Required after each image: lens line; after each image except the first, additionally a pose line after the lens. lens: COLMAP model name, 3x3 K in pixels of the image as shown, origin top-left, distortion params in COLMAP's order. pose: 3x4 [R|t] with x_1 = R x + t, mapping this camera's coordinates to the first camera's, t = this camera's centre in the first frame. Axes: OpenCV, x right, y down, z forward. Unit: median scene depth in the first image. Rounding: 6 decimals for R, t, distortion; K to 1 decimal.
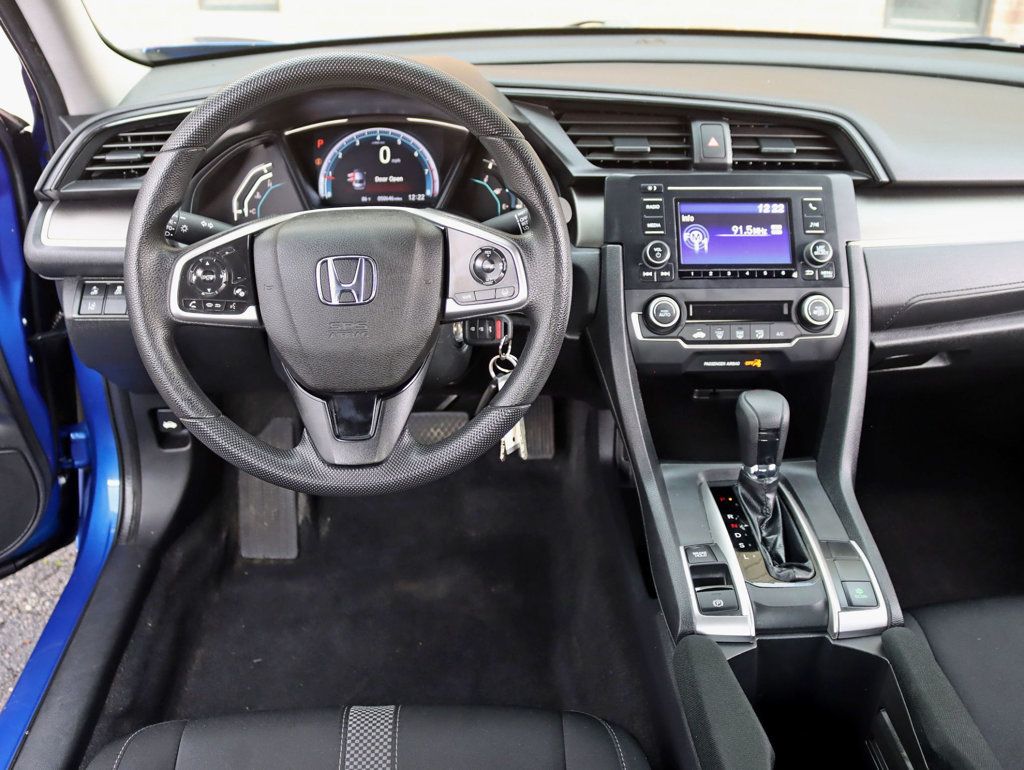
lens RADIAL K [[1132.2, 0, 512.0], [0, 1132.2, 385.0], [0, 0, 1]] dist [-0.107628, 0.010224]
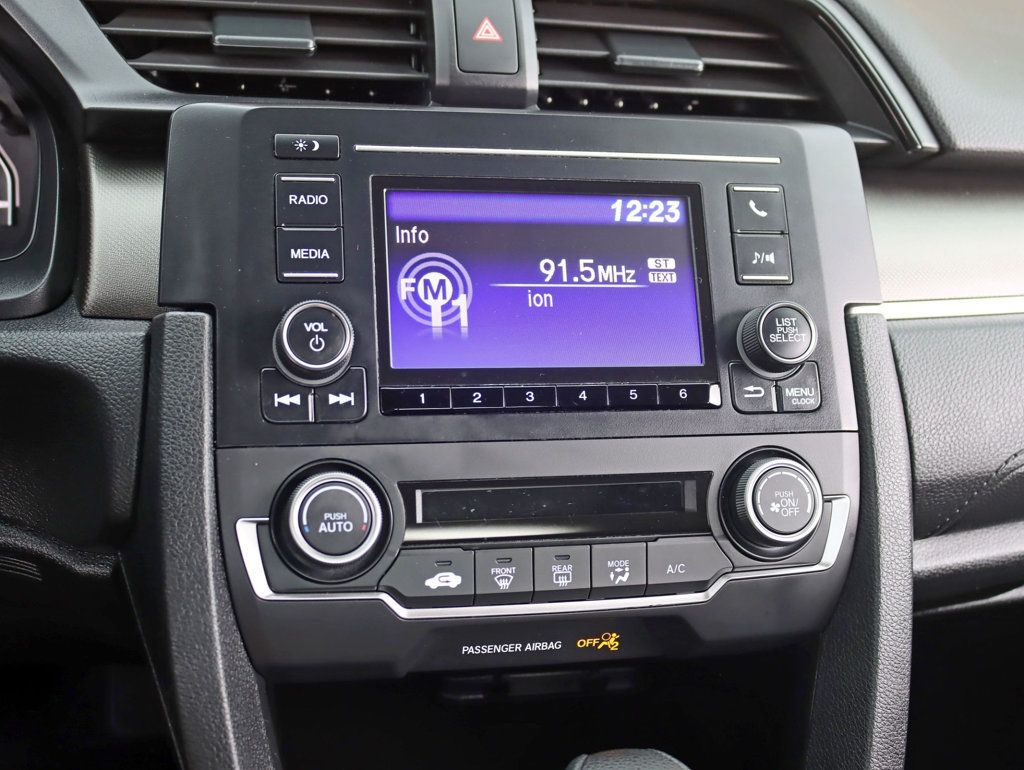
lens RADIAL K [[1331.6, 0, 512.0], [0, 1331.6, 385.0], [0, 0, 1]] dist [-0.118546, 0.022914]
pose [[0.984910, 0.001418, 0.173061, 0.116269], [0.007072, 0.998801, -0.048434, -0.082383], [-0.172922, 0.048927, 0.983720, 0.598253]]
